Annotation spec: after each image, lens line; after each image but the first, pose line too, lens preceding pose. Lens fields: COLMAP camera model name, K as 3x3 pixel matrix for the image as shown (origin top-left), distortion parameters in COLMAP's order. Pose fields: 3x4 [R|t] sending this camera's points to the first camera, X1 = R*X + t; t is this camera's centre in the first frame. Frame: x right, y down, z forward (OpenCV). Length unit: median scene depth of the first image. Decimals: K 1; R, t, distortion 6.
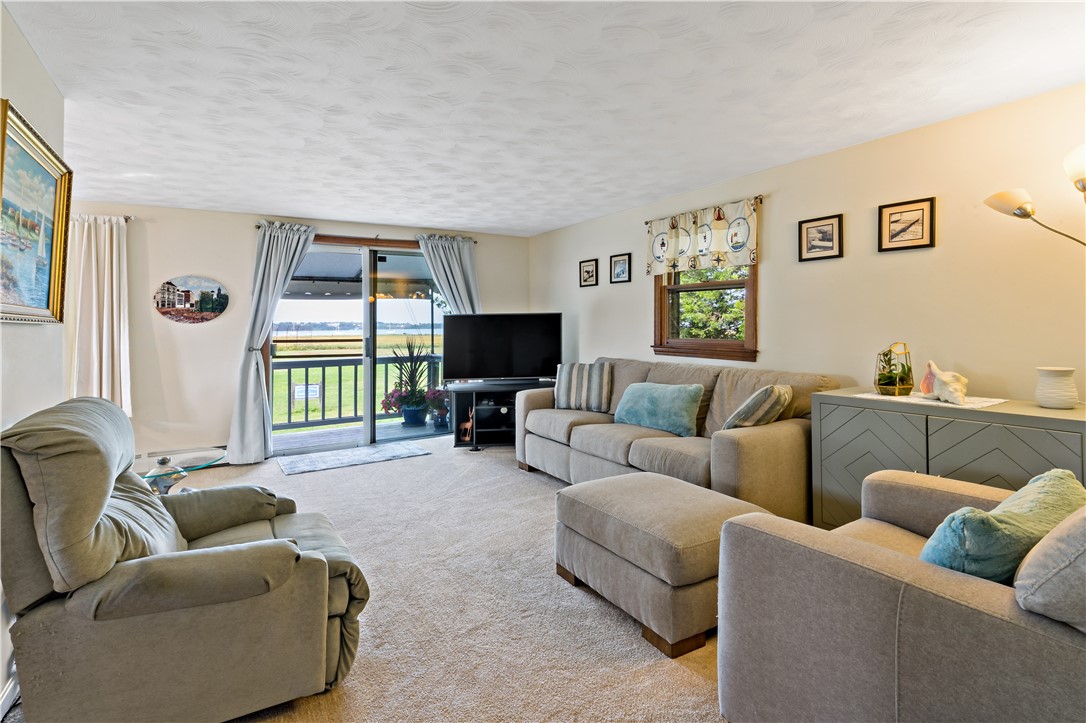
lens RADIAL K [[530.7, 0, 560.8], [0, 530.7, 316.6], [0, 0, 1]] dist [-0.013726, 0.001788]
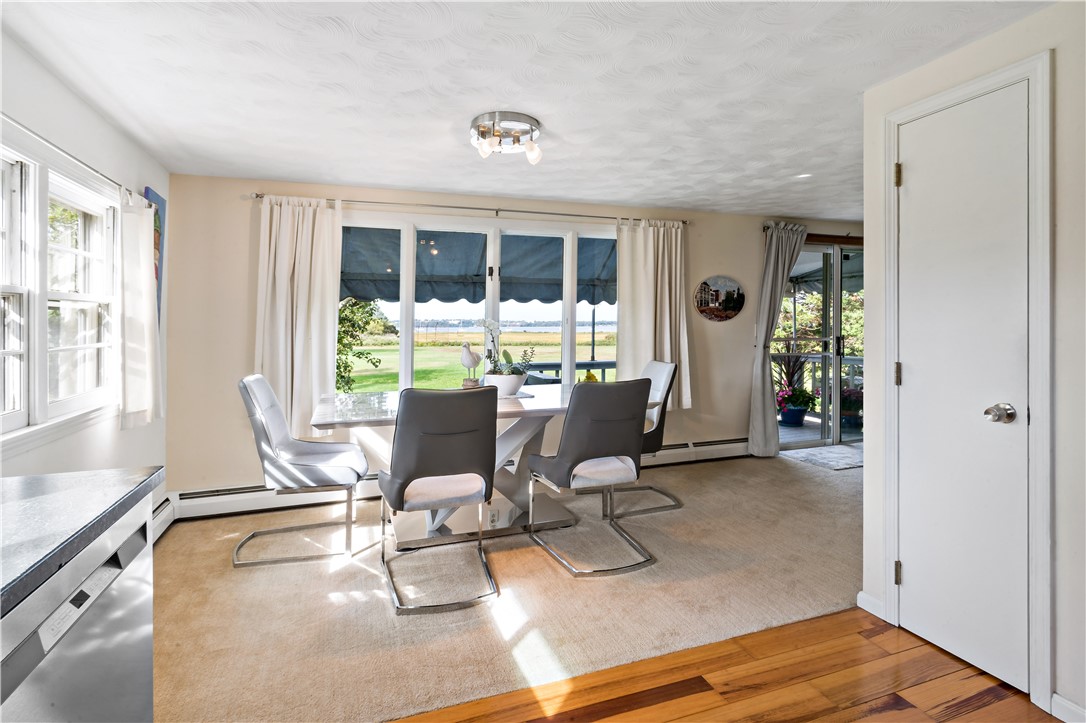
lens RADIAL K [[530.7, 0, 529.1], [0, 530.7, 319.1], [0, 0, 1]] dist [-0.013726, 0.001788]
pose [[0.978790, -0.000395, -0.204866, -0.853419], [0.002184, 0.999961, 0.008506, -0.001251], [0.204855, -0.008773, 0.978753, -0.114639]]
